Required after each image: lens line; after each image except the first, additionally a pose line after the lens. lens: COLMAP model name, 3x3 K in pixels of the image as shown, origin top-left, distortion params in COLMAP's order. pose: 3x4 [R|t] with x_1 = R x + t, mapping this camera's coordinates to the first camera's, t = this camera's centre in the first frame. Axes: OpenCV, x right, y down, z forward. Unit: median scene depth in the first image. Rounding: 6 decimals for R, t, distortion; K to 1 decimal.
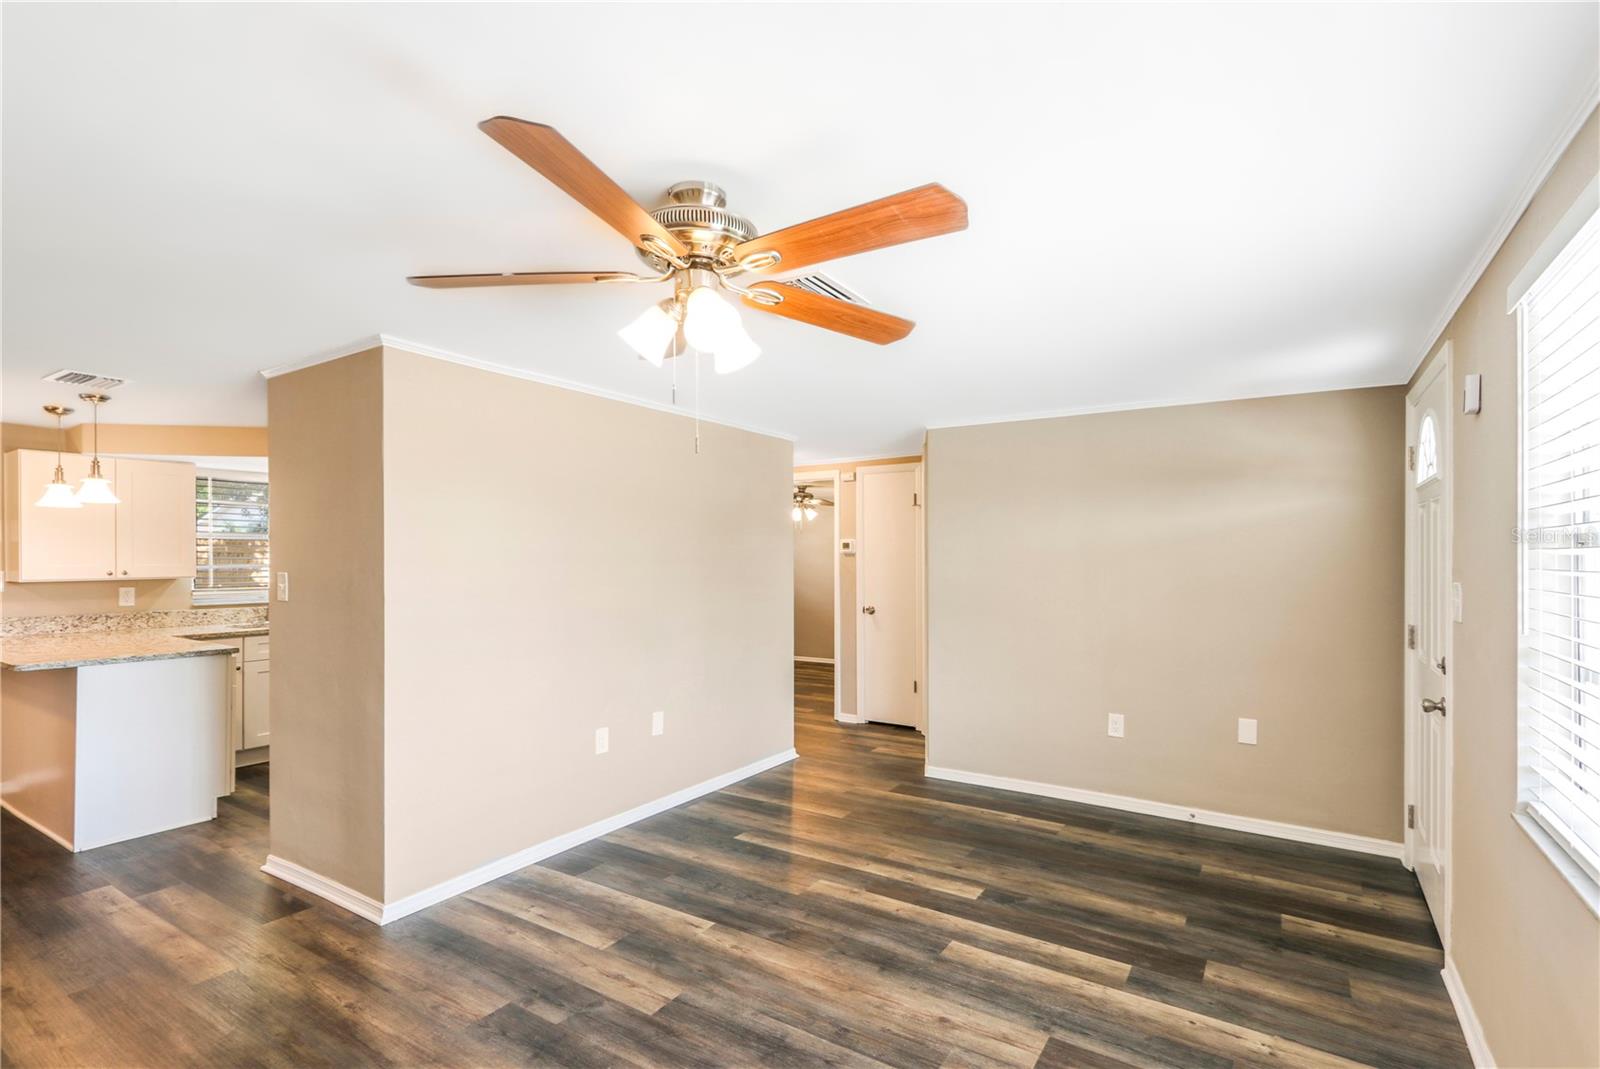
lens RADIAL K [[746.2, 0, 800.0], [0, 746.2, 560.2], [0, 0, 1]] dist [0.005031, -0.001509]
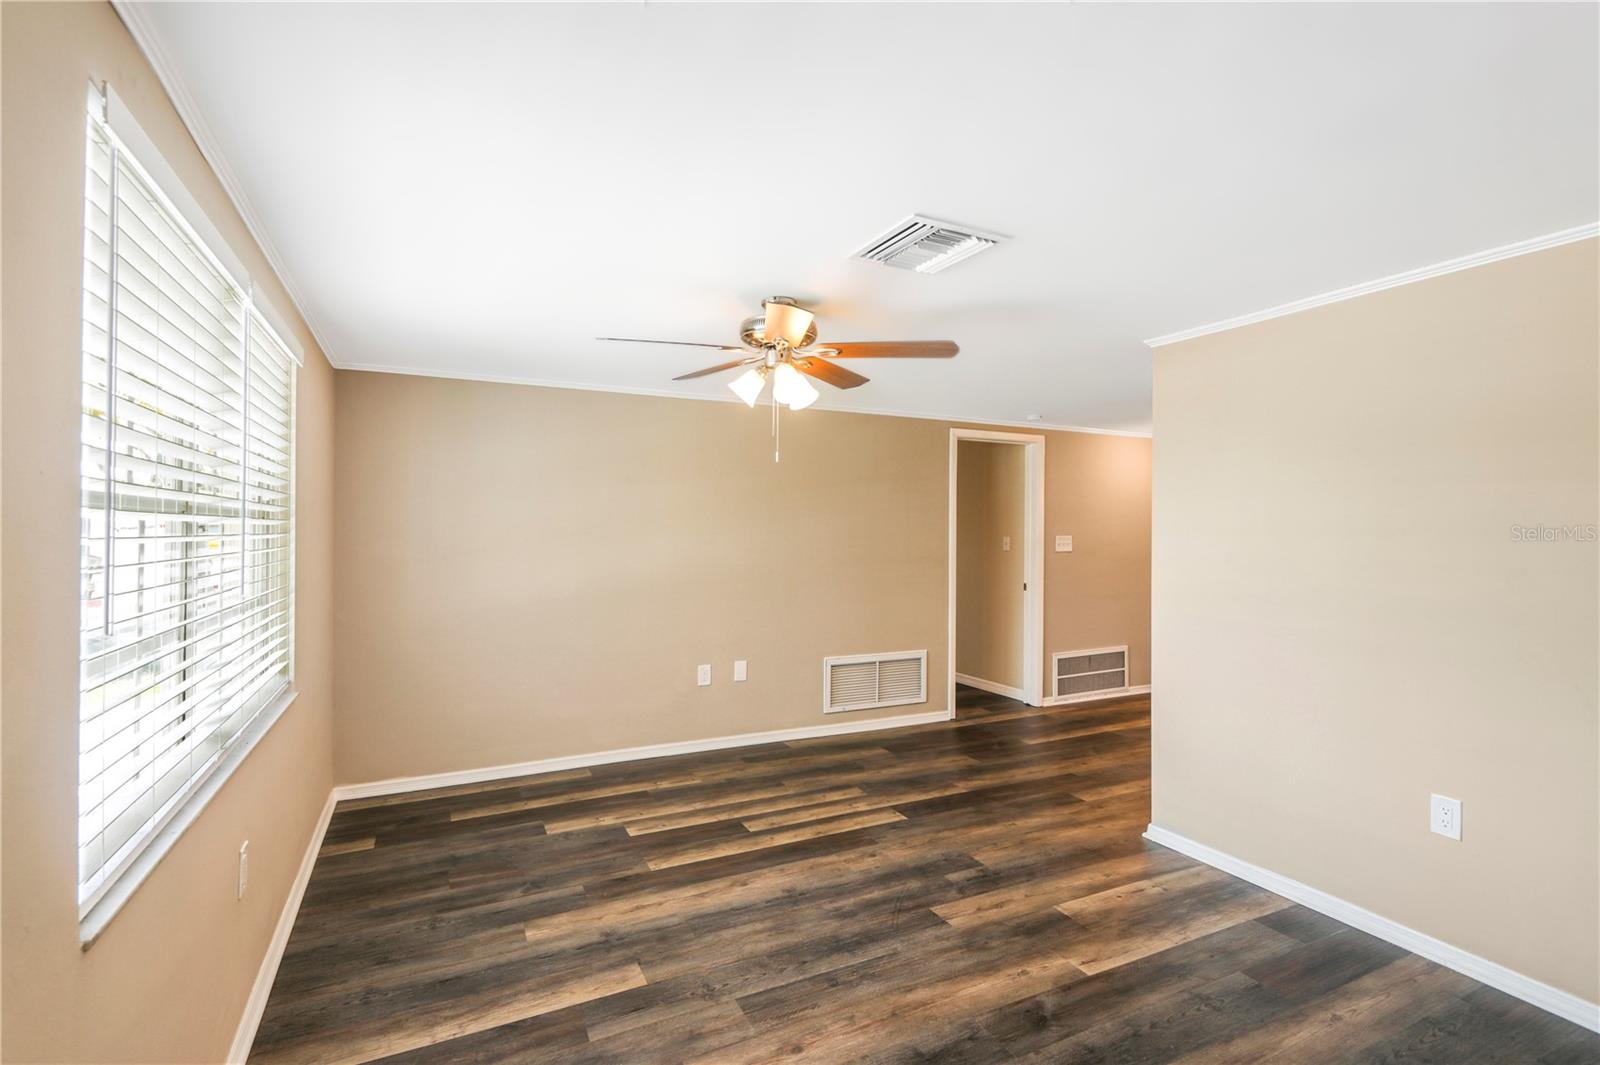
lens RADIAL K [[746.2, 0, 804.8], [0, 746.2, 529.0], [0, 0, 1]] dist [0.005031, -0.001509]
pose [[-0.508089, -0.003826, -0.861296, 0.702870], [-0.003671, 0.999991, -0.002277, 0.002436], [0.861296, 0.002005, -0.508099, 1.077035]]
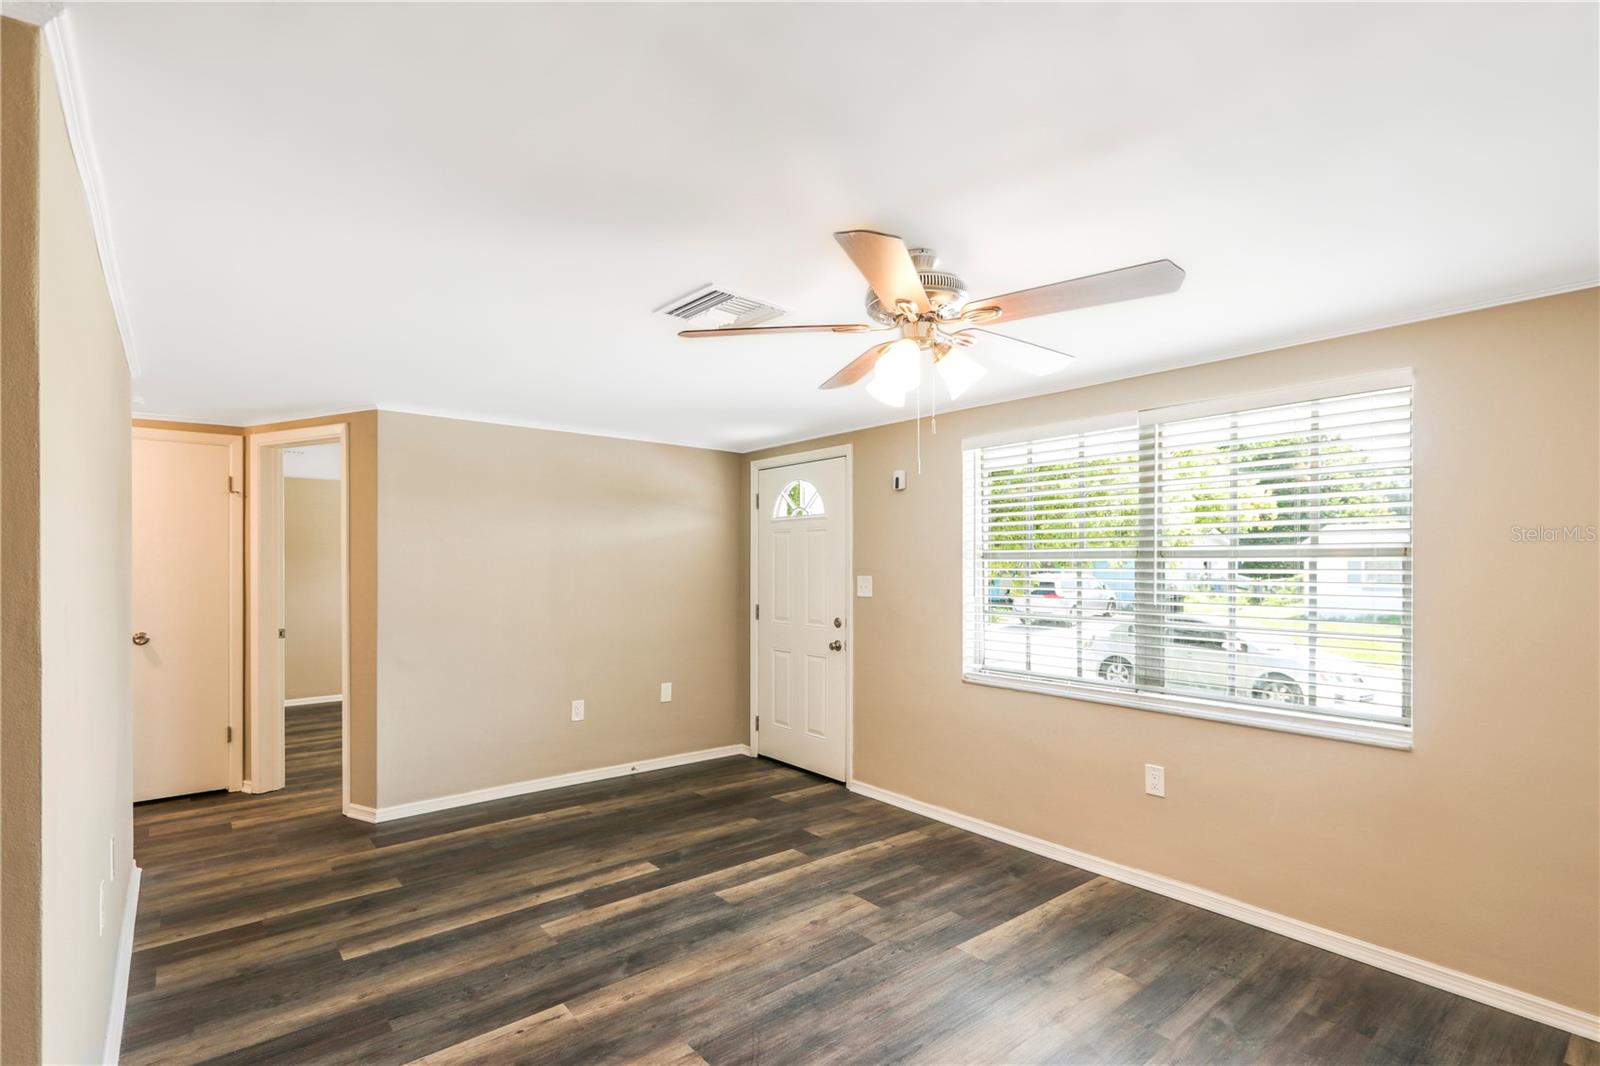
lens RADIAL K [[746.2, 0, 788.7], [0, 746.2, 573.7], [0, 0, 1]] dist [0.005031, -0.001509]
pose [[0.315297, -0.010337, 0.948937, -0.765487], [0.000003, 0.999941, 0.010892, 0.001366], [-0.948993, -0.003432, 0.315279, 0.473250]]
